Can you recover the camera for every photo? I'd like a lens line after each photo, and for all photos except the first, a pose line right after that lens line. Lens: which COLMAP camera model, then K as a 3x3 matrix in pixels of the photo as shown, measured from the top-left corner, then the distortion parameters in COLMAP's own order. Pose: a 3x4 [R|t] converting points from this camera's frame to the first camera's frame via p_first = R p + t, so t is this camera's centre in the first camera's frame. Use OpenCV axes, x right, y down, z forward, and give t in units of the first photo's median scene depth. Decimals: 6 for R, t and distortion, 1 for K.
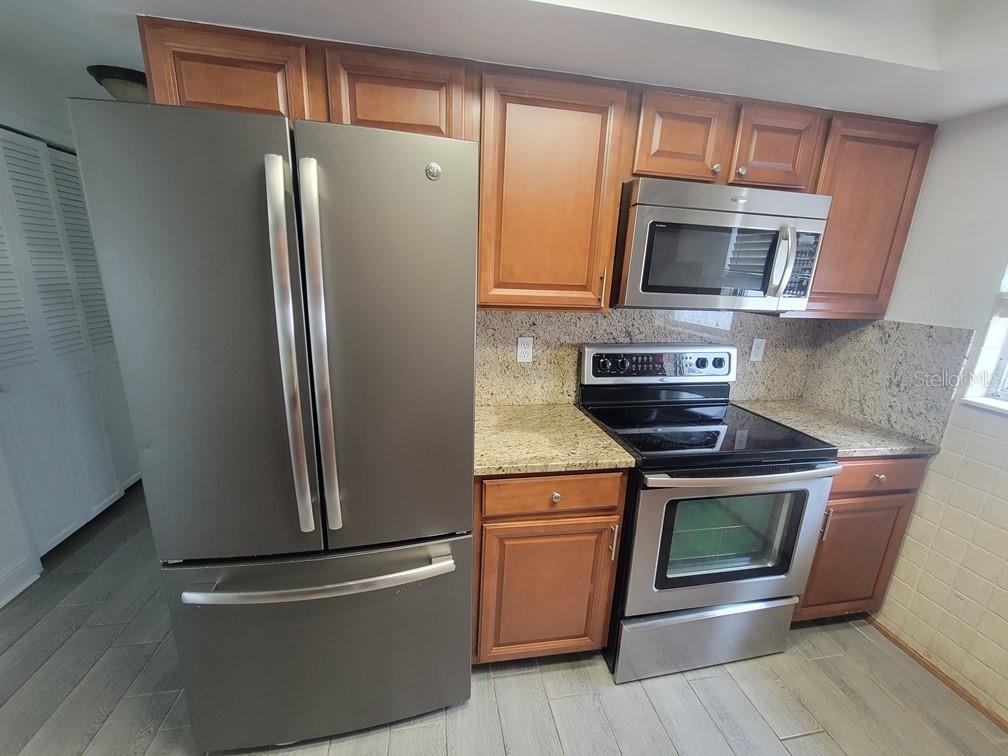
lens RADIAL K [[411.5, 0, 501.1], [0, 411.5, 383.3], [0, 0, 1]] dist [0.000067, -0.000917]
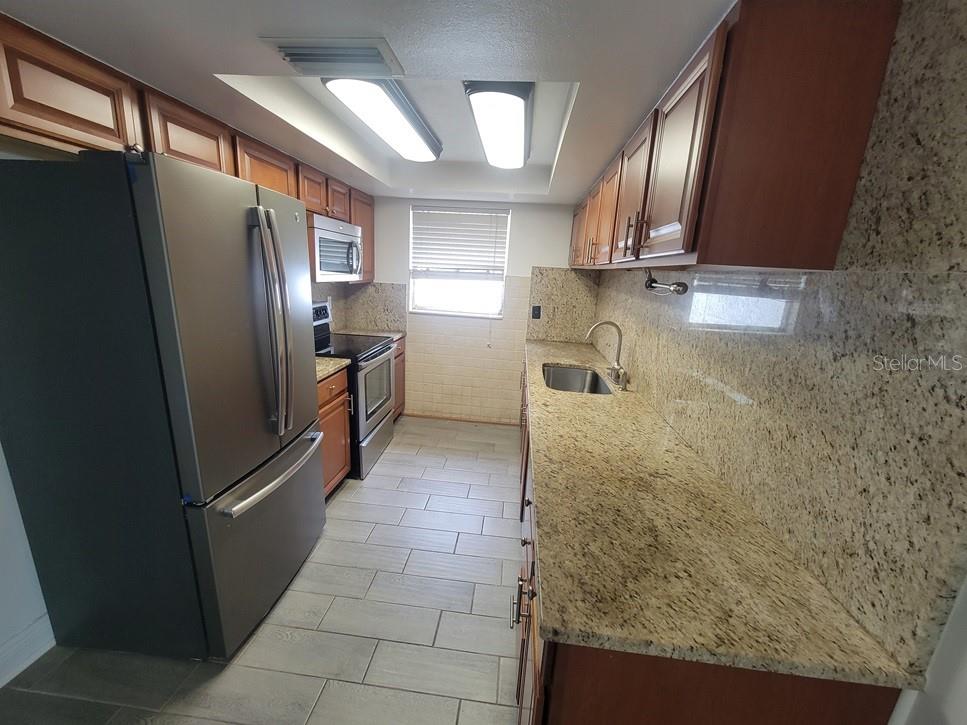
lens RADIAL K [[394.8, 0, 480.7], [0, 394.8, 367.5], [0, 0, 1]] dist [0.000067, -0.000917]
pose [[0.284789, -0.254855, 0.924091, -1.087529], [0.208371, 0.957418, 0.199830, -0.022223], [-0.935669, 0.135644, 0.325767, -0.174027]]
